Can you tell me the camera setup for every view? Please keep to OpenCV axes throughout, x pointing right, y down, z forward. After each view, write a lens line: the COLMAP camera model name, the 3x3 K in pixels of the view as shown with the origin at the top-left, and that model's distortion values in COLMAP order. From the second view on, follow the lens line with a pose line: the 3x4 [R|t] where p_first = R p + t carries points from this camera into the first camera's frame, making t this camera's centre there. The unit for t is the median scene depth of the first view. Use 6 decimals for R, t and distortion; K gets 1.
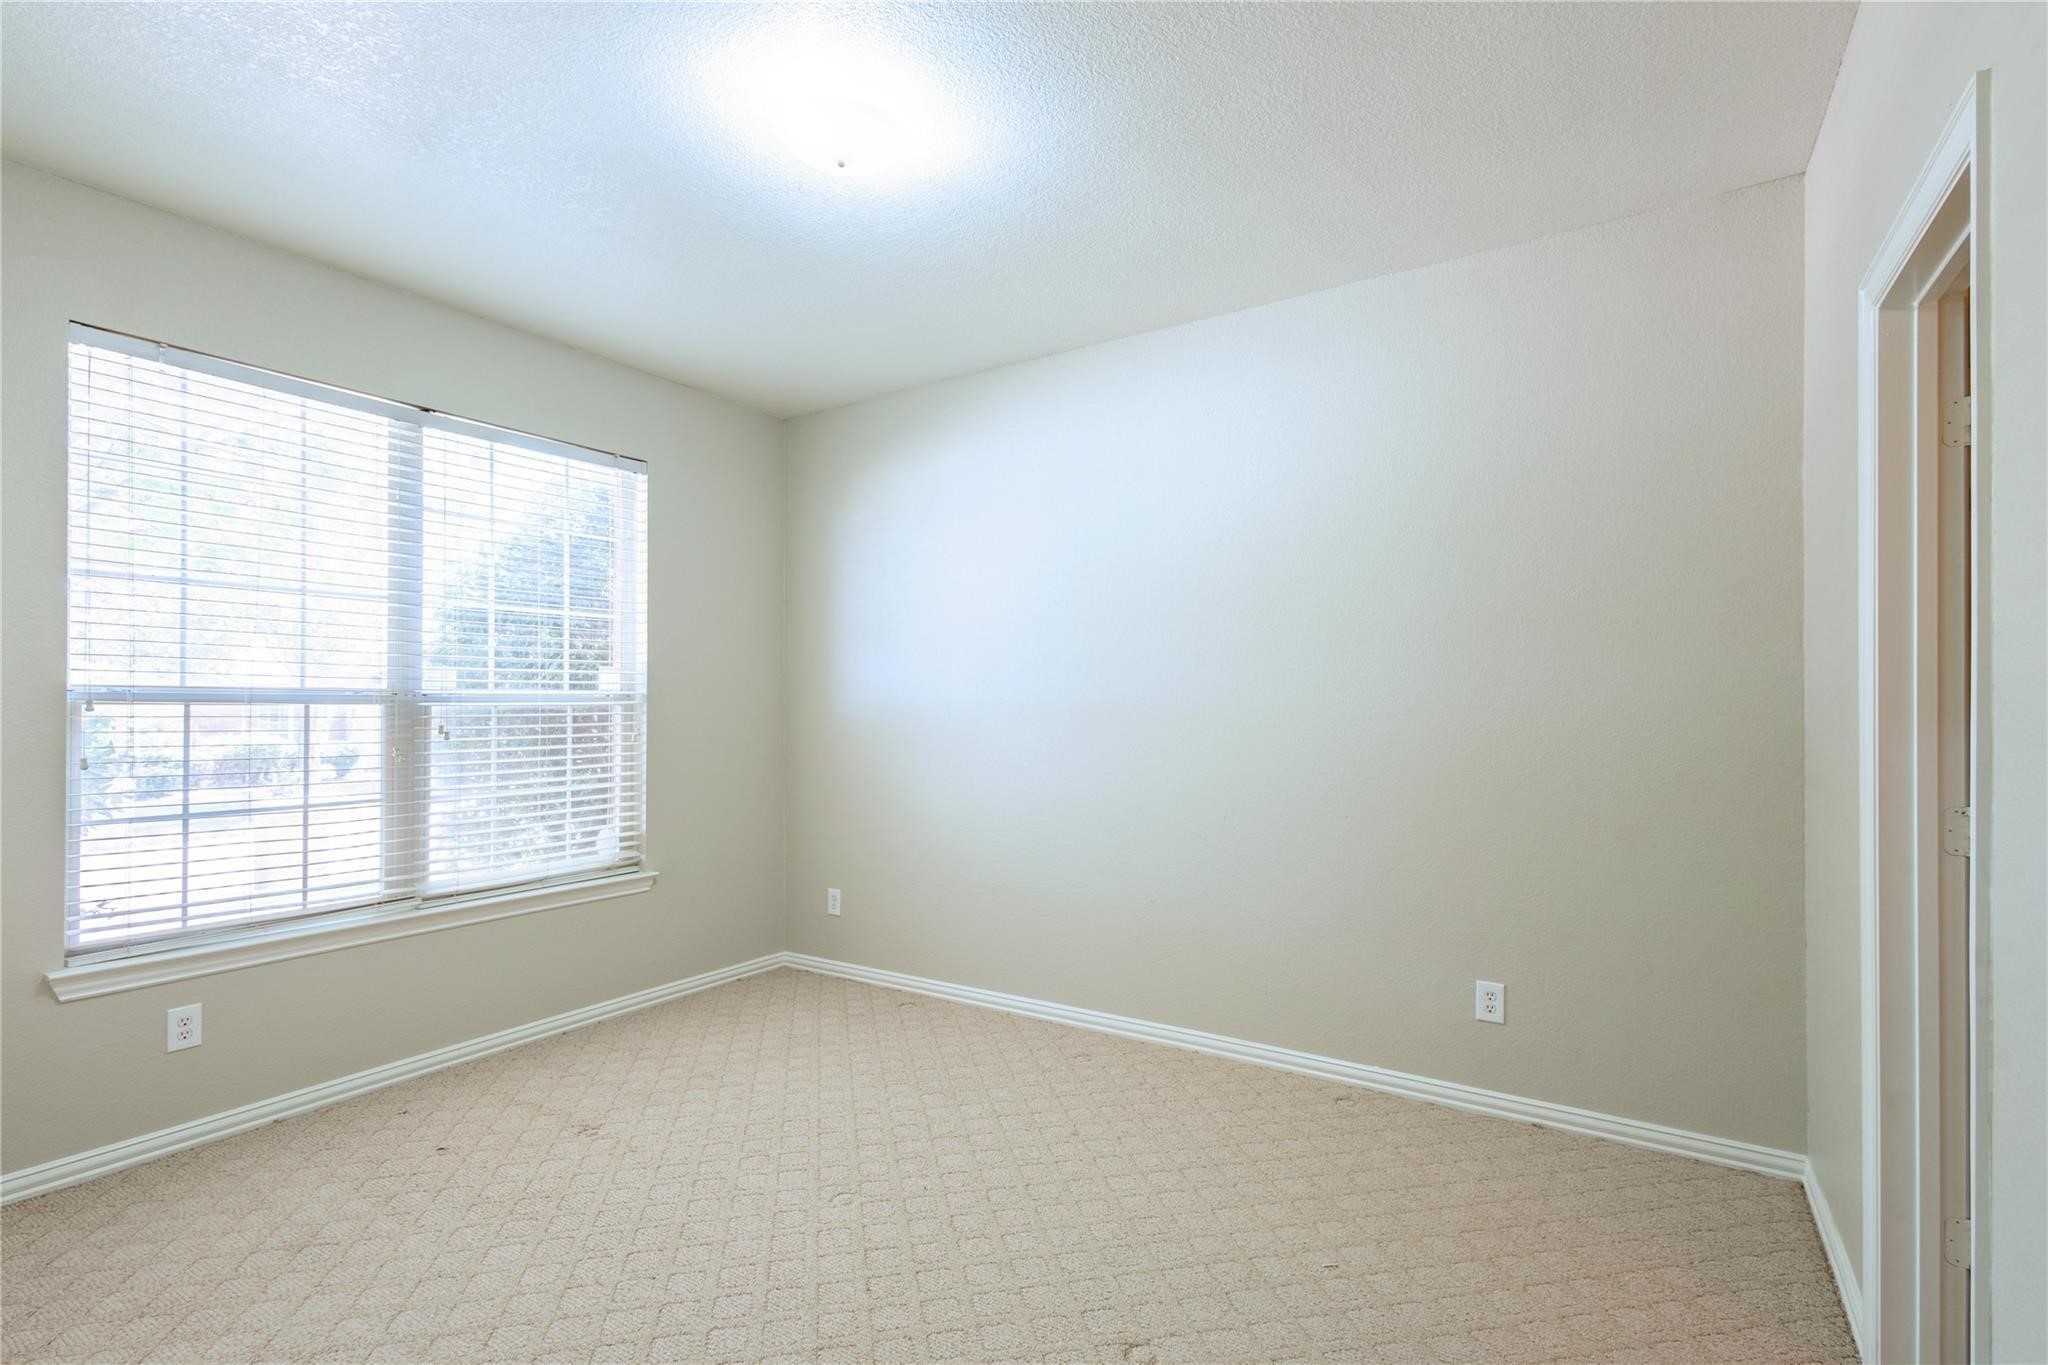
lens RADIAL K [[946.8, 0, 1019.4], [0, 946.8, 689.8], [0, 0, 1]] dist [0.015783, -0.003739]
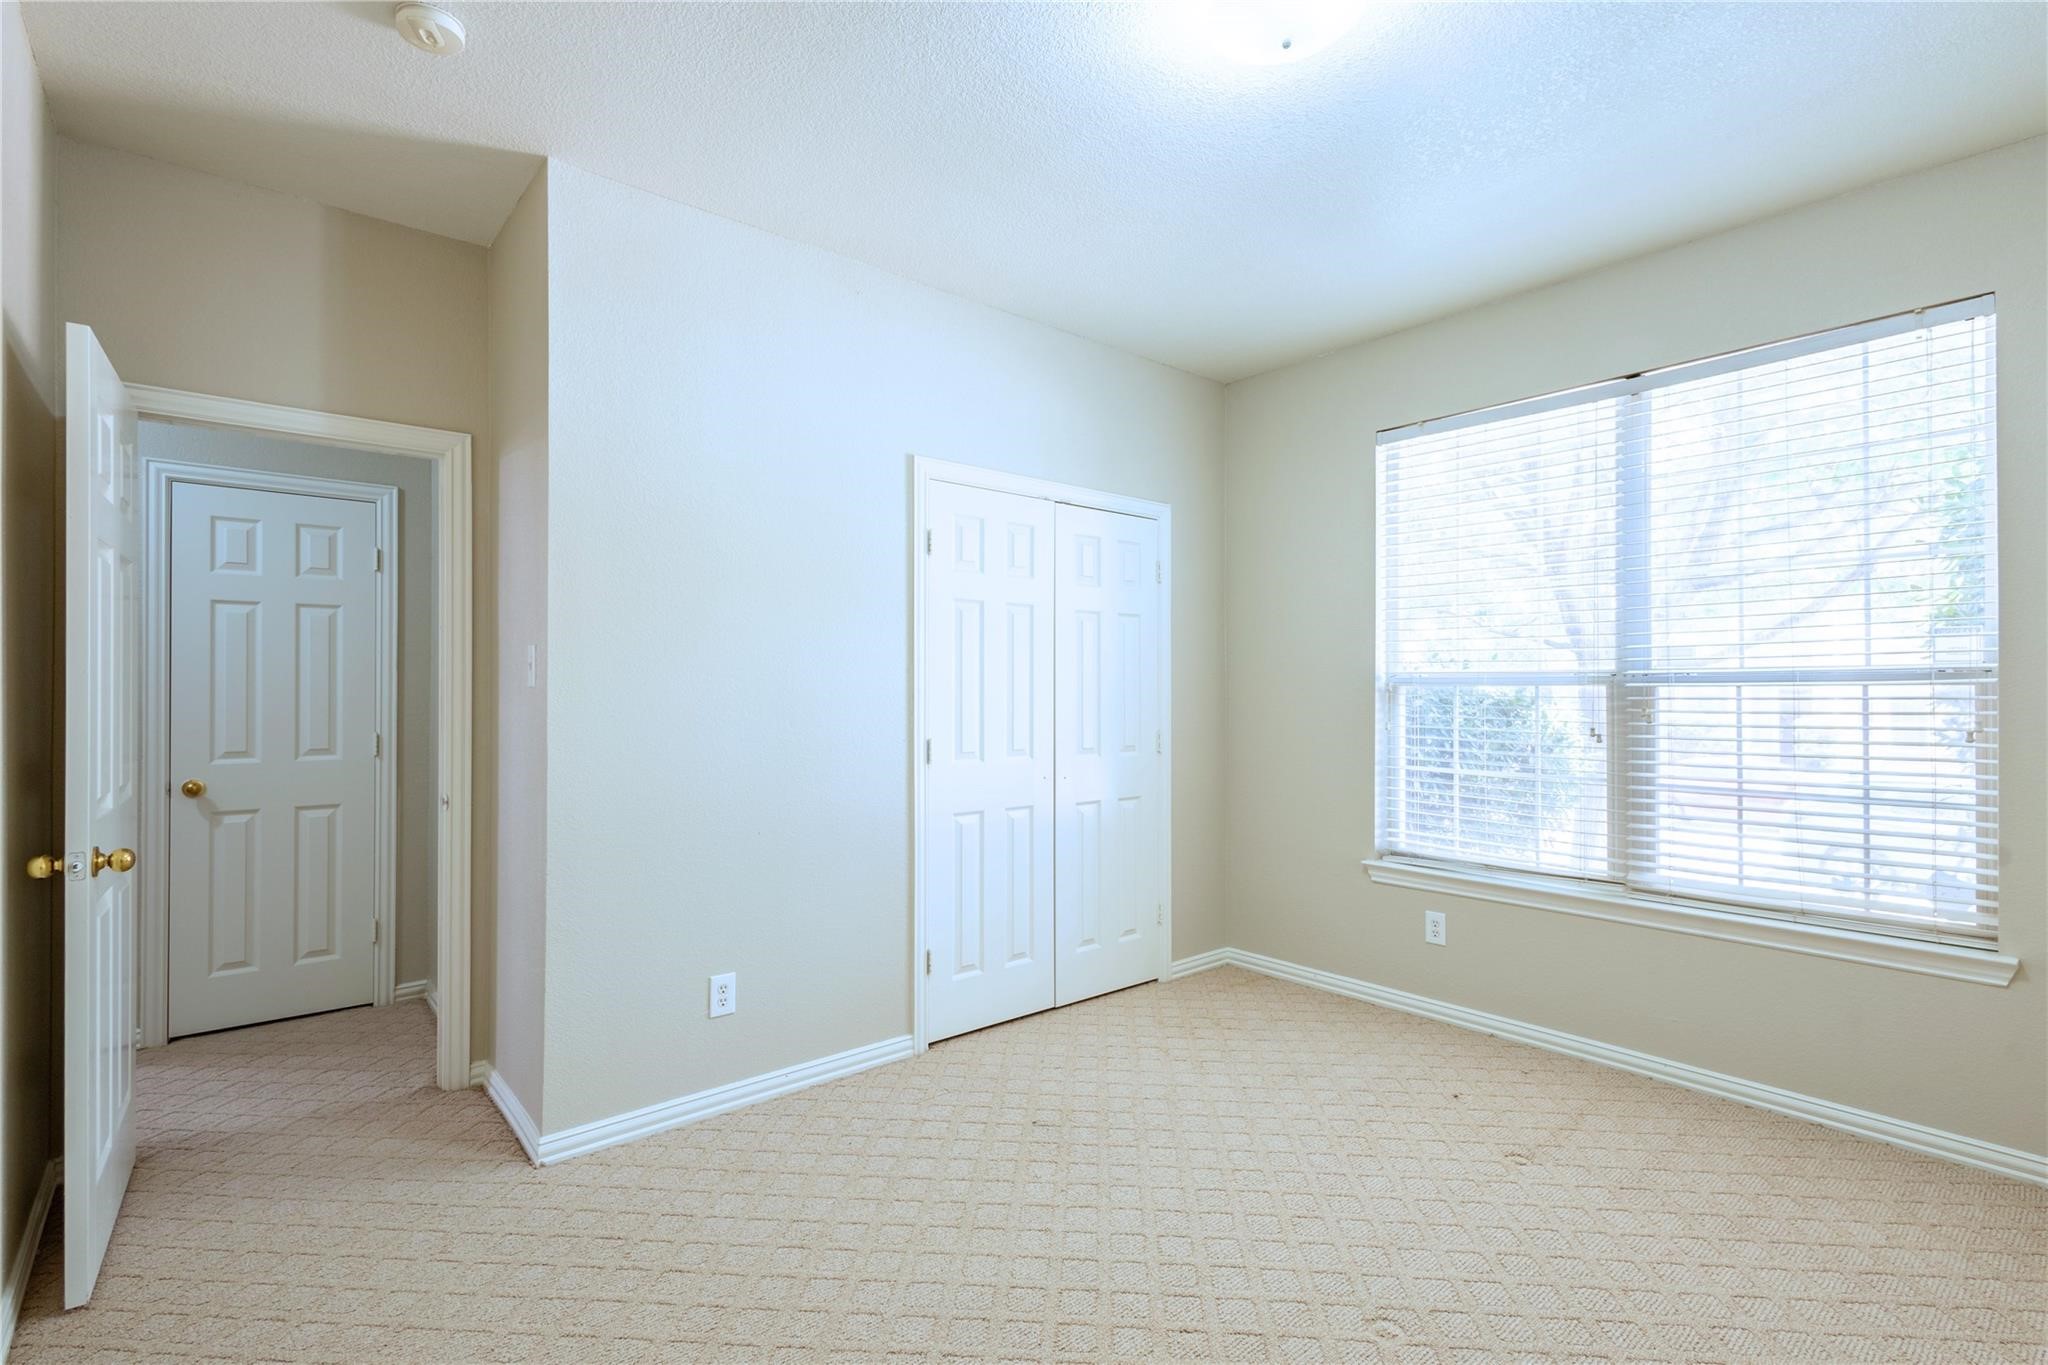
lens RADIAL K [[946.8, 0, 1028.4], [0, 946.8, 681.4], [0, 0, 1]] dist [0.015783, -0.003739]
pose [[-0.276239, -0.006406, -0.961068, 0.469780], [0.016219, 0.999804, -0.011326, 0.012228], [0.960952, -0.018716, -0.276081, 0.694639]]
